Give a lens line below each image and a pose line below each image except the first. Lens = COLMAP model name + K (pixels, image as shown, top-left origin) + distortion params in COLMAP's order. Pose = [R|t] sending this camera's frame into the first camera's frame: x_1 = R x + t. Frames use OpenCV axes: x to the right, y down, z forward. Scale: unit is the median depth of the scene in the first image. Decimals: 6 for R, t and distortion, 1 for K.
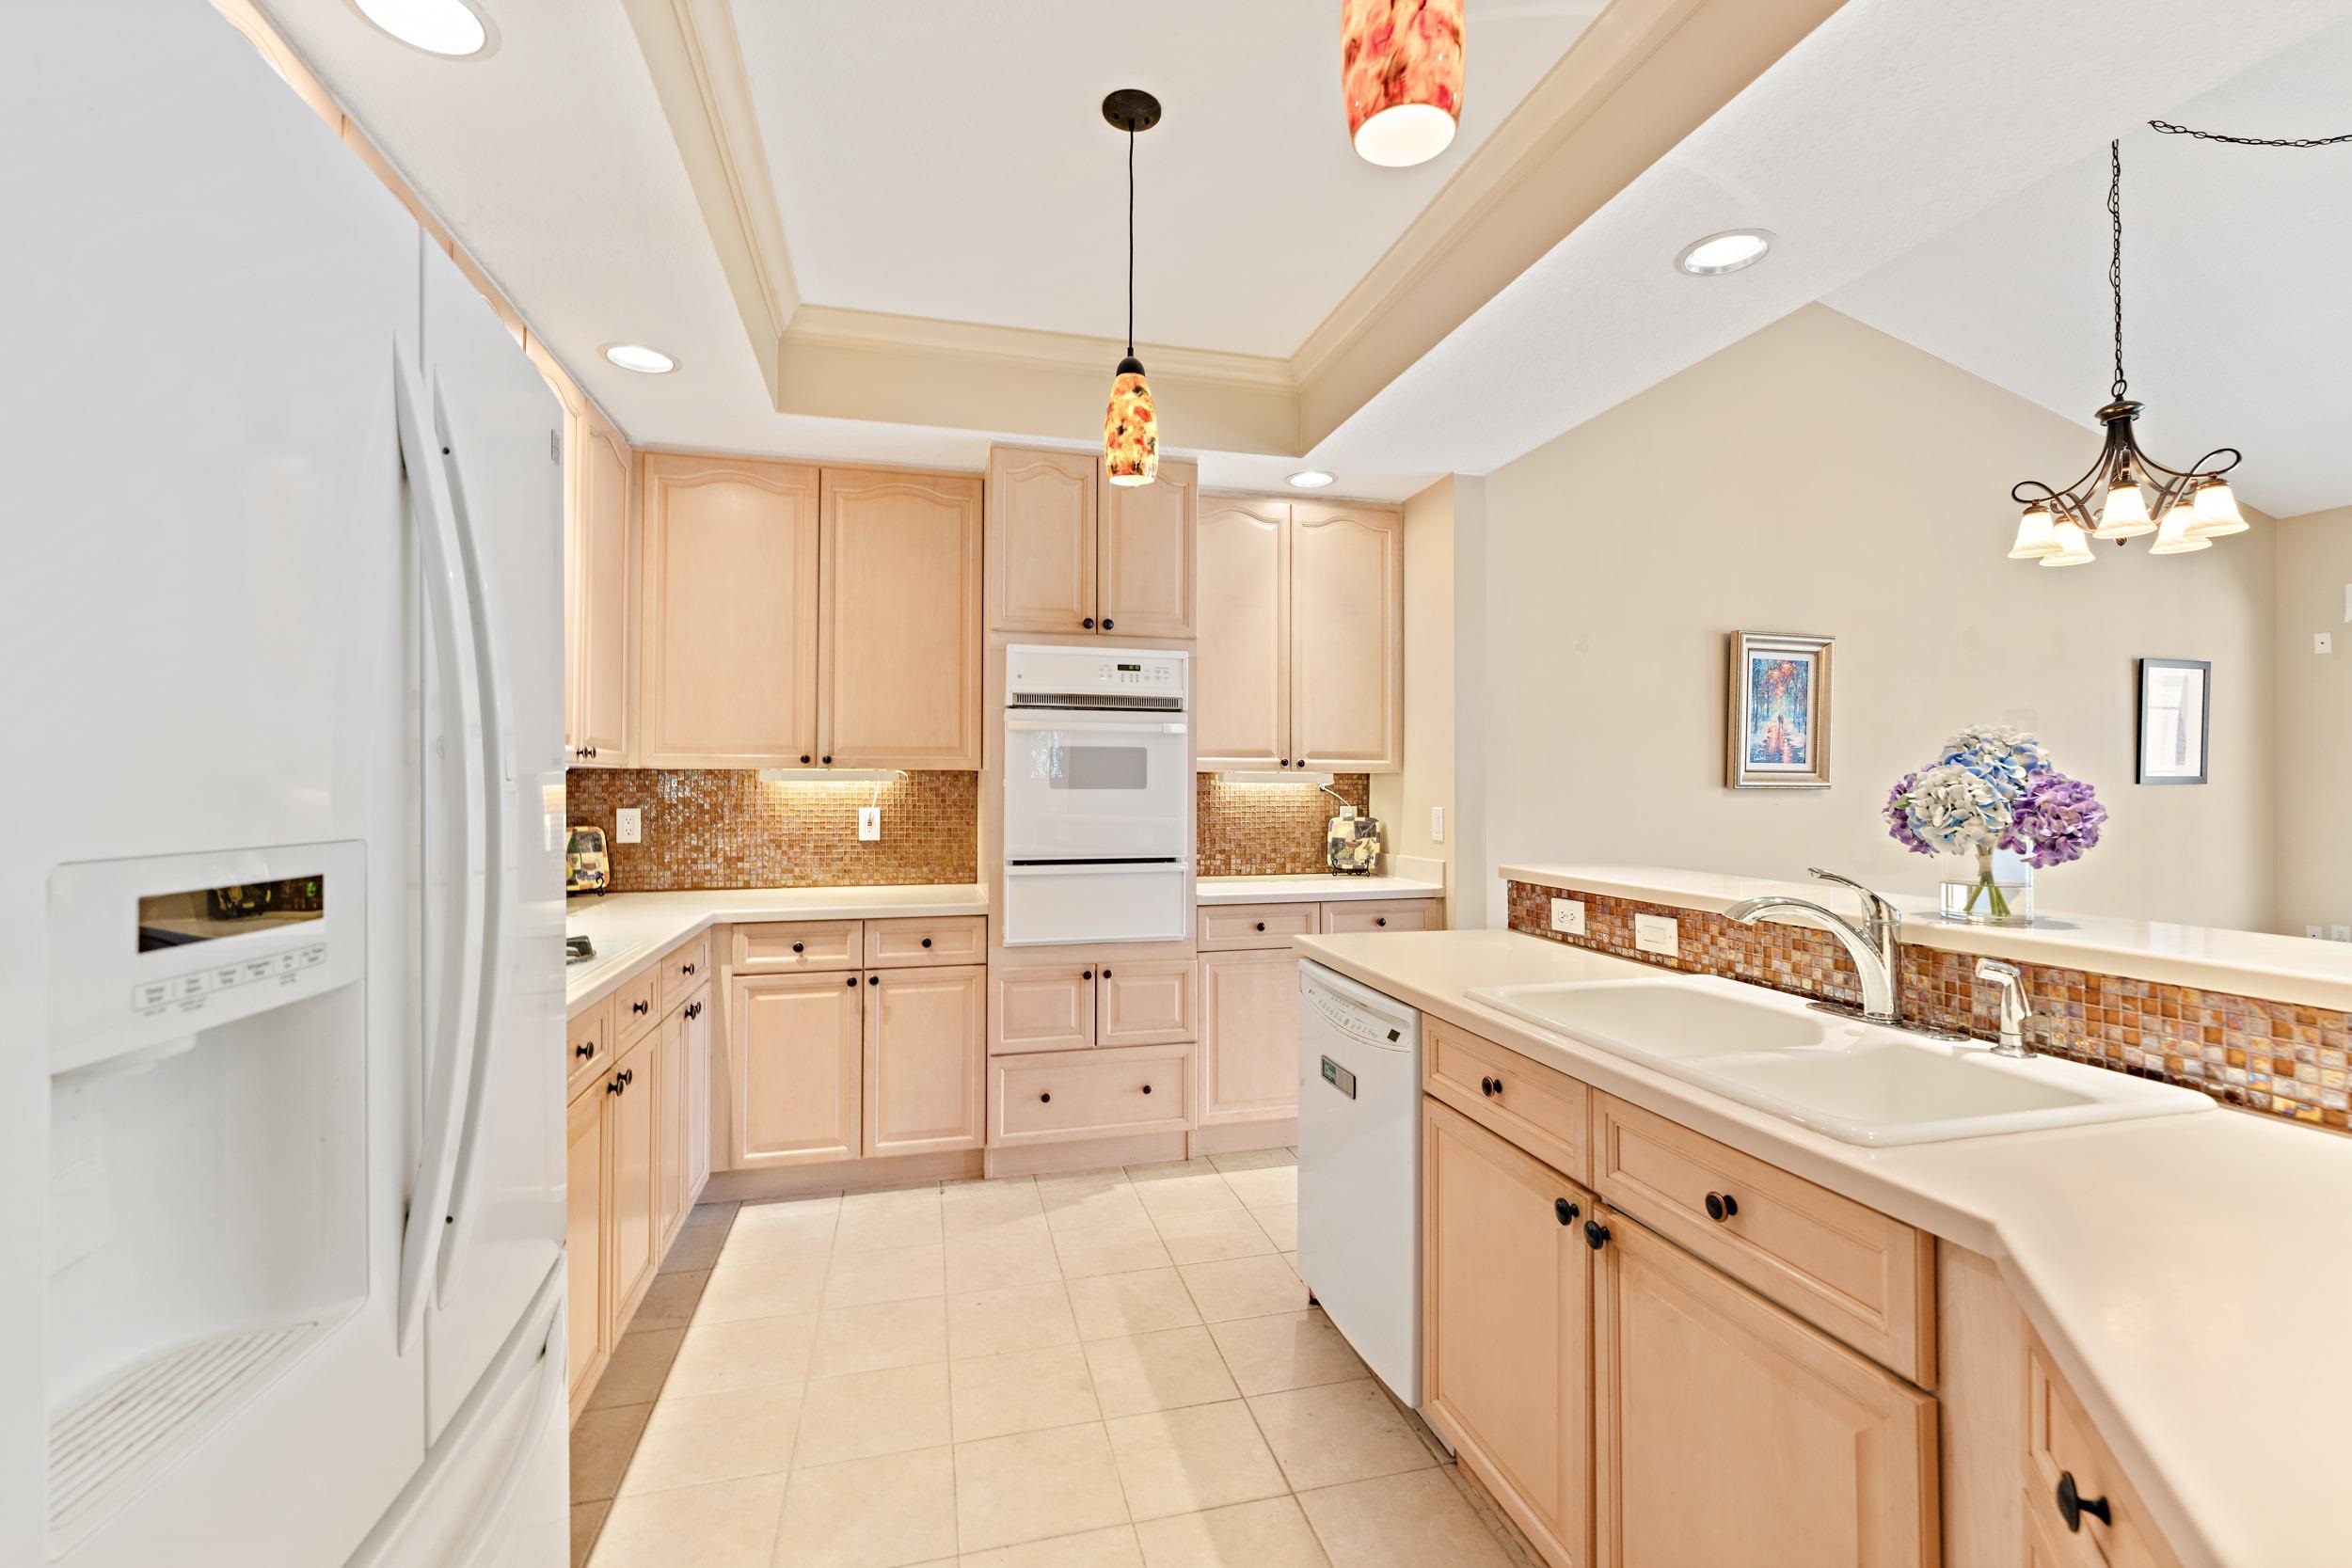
lens RADIAL K [[1012.2, 0, 1183.8], [0, 1012.2, 765.8], [0, 0, 1]] dist [-0.001245, -0.000252]
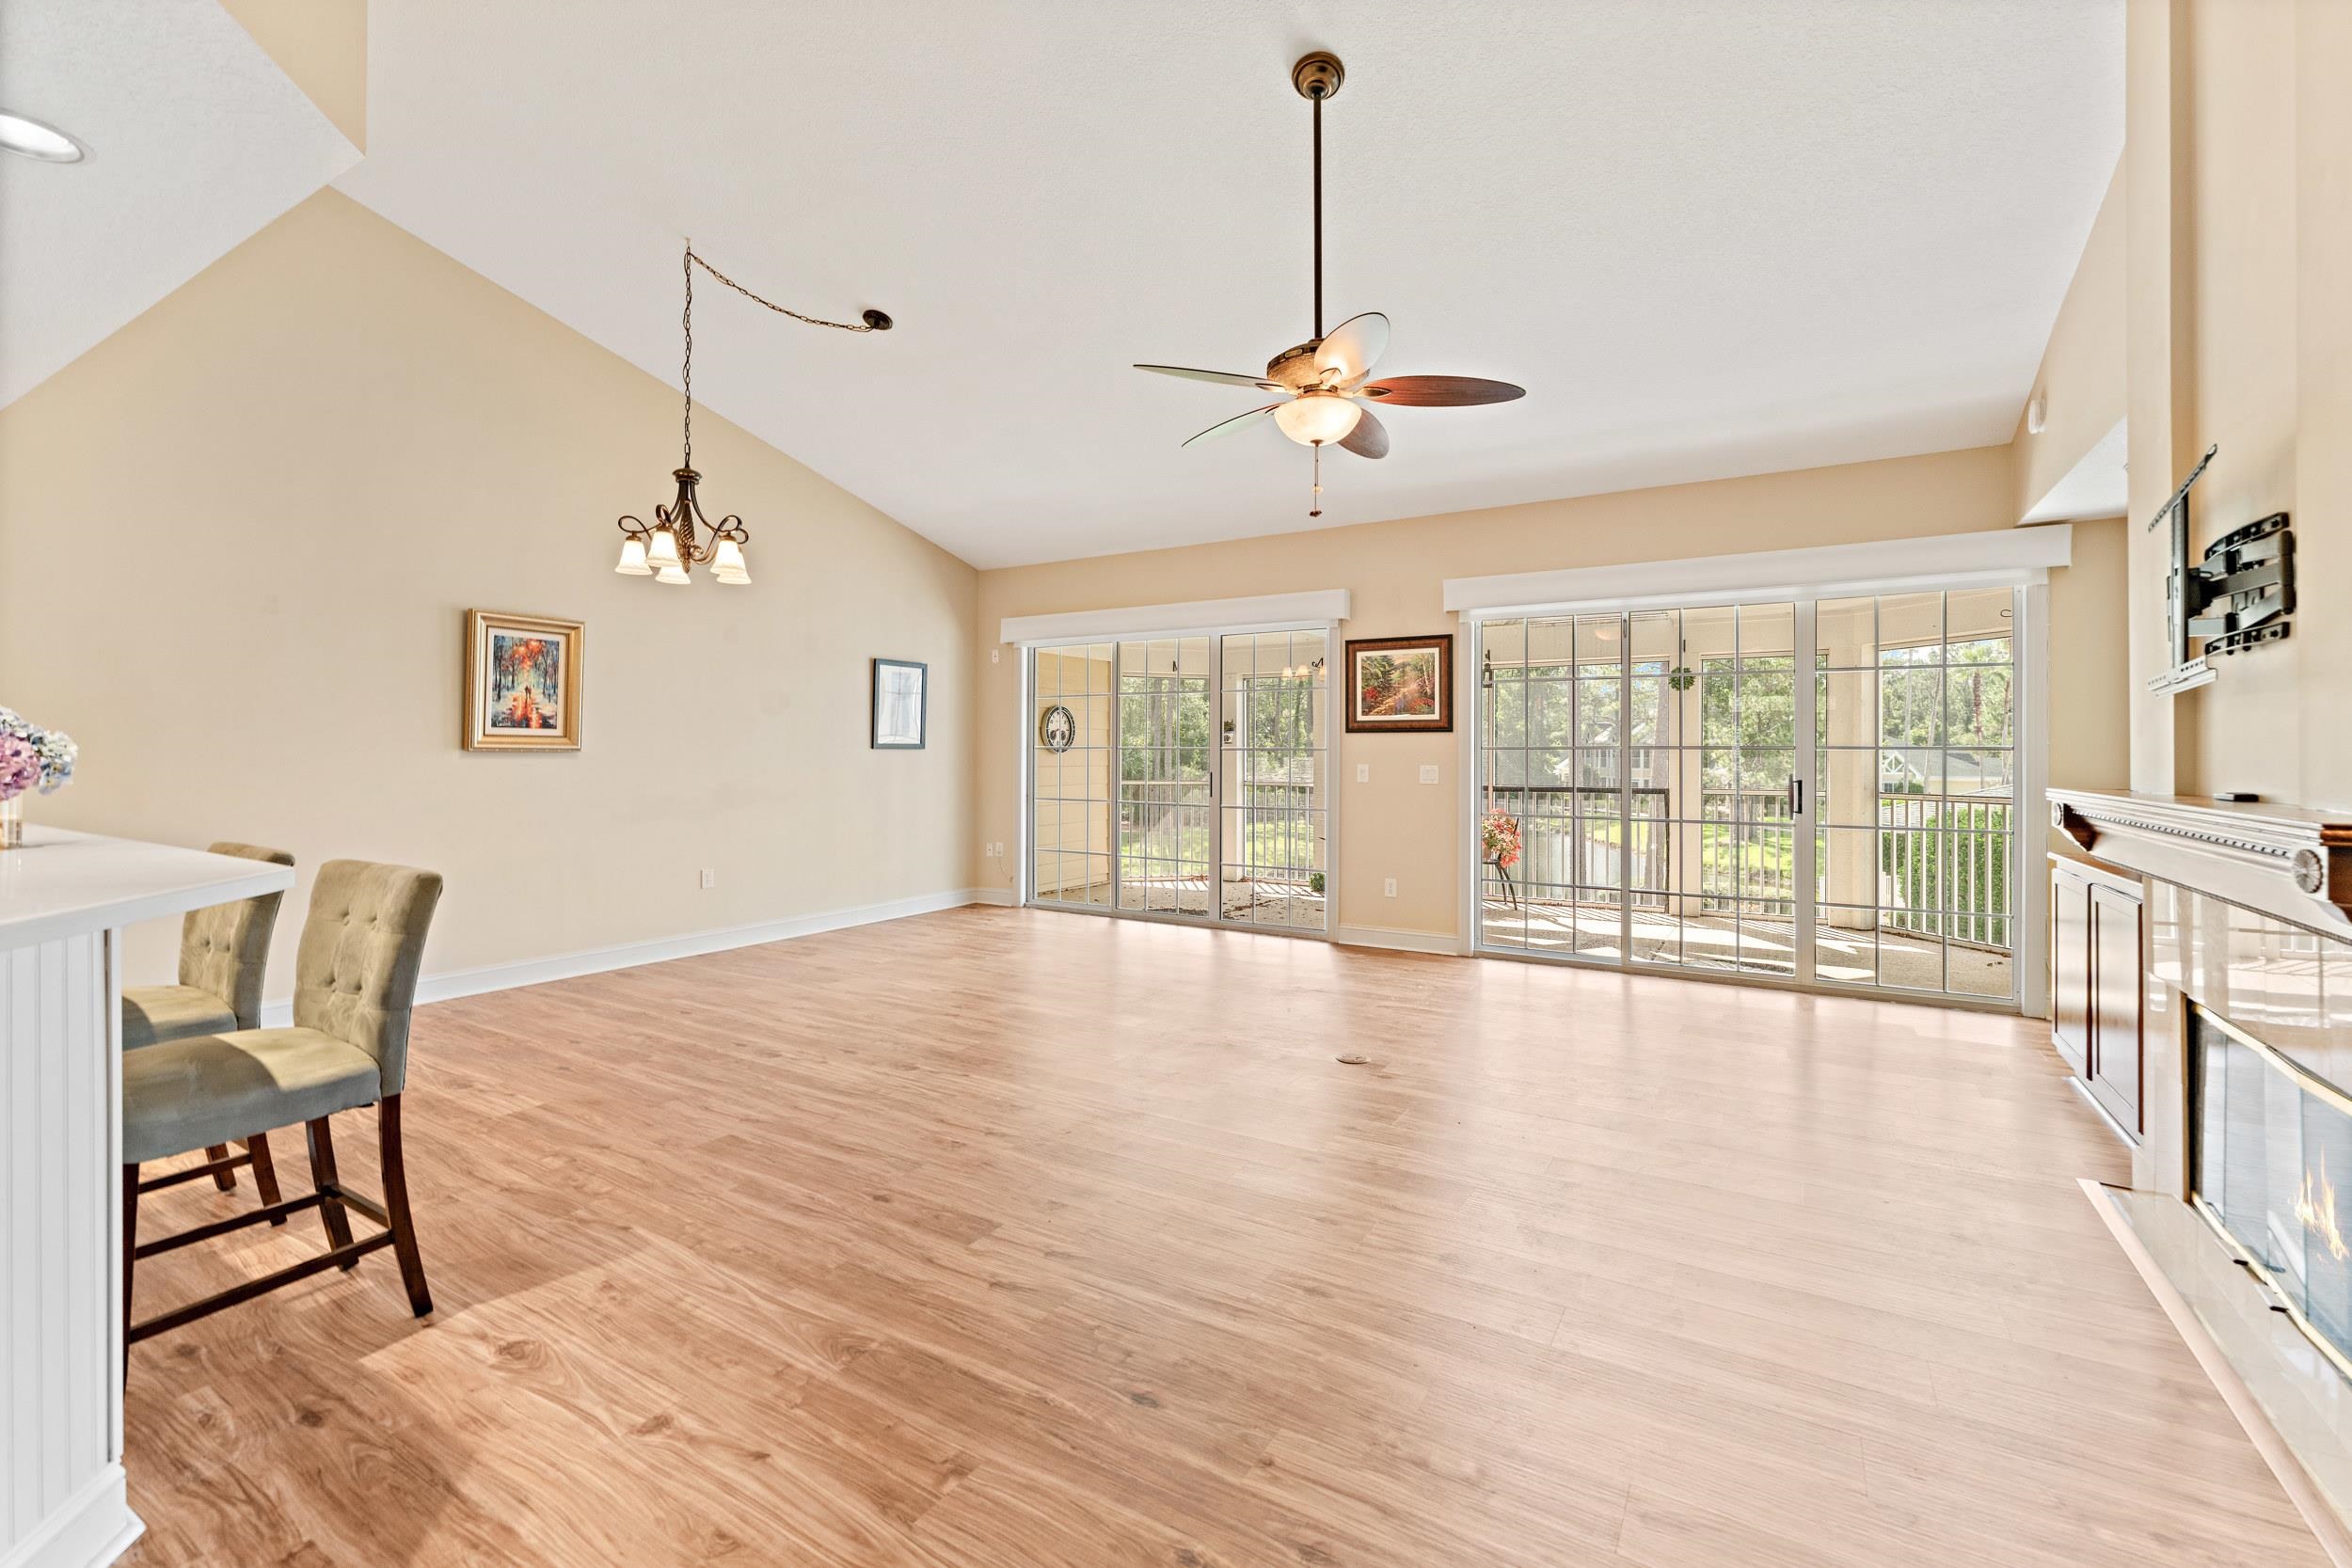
lens RADIAL K [[998.7, 0, 1179.7], [0, 998.7, 752.3], [0, 0, 1]] dist [-0.001808, -0.000335]
pose [[0.725308, 0.002326, 0.688420, 0.409731], [-0.016735, 0.999758, 0.014254, -0.005225], [-0.688221, -0.021859, 0.725172, -0.379482]]
